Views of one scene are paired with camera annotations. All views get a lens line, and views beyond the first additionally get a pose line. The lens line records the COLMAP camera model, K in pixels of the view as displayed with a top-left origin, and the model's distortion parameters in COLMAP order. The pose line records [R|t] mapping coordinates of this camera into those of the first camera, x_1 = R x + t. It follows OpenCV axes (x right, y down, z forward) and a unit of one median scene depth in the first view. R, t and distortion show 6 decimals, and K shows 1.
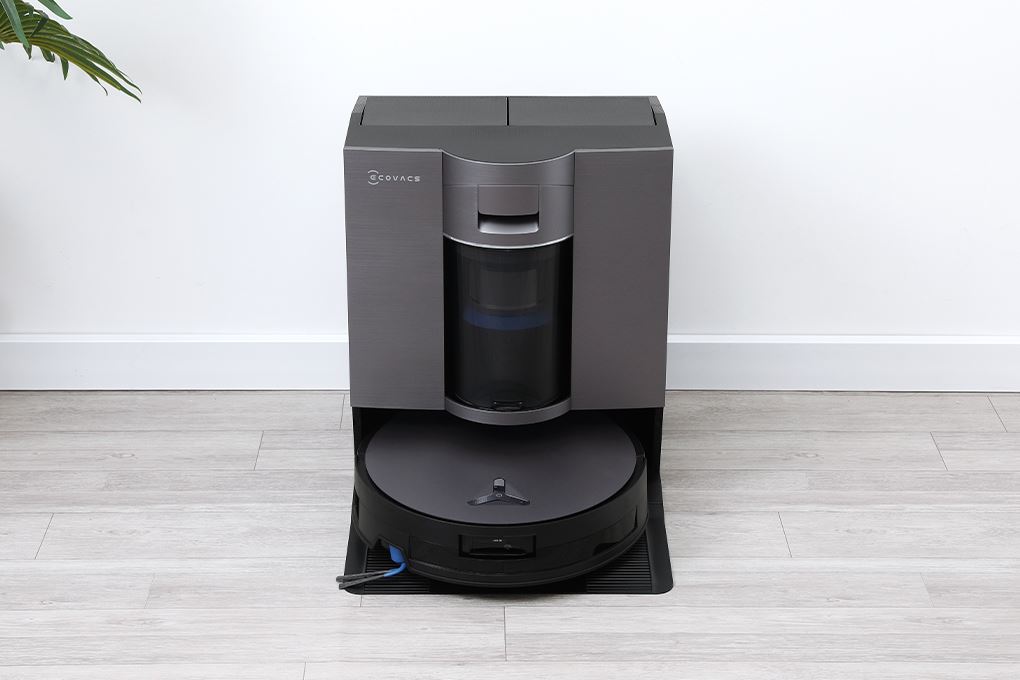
lens RADIAL K [[2222.0, 0, 510.0], [0, 2222.0, 340.0], [0, 0, 1]] dist [0.064315, -0.071237]
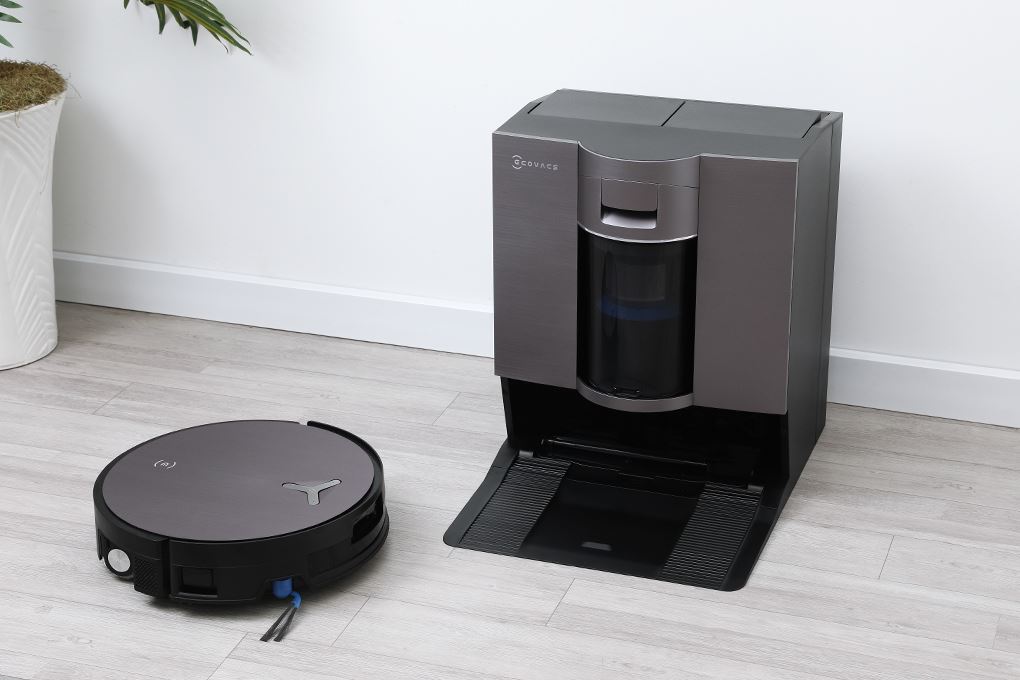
lens RADIAL K [[2222.0, 0, 510.0], [0, 2222.0, 340.0], [0, 0, 1]] dist [0.064315, -0.071237]
pose [[0.931092, 0.120277, -0.344385, 0.303445], [-0.121712, 0.992411, 0.017535, -0.006469], [0.343880, 0.025589, 0.938665, -0.000243]]
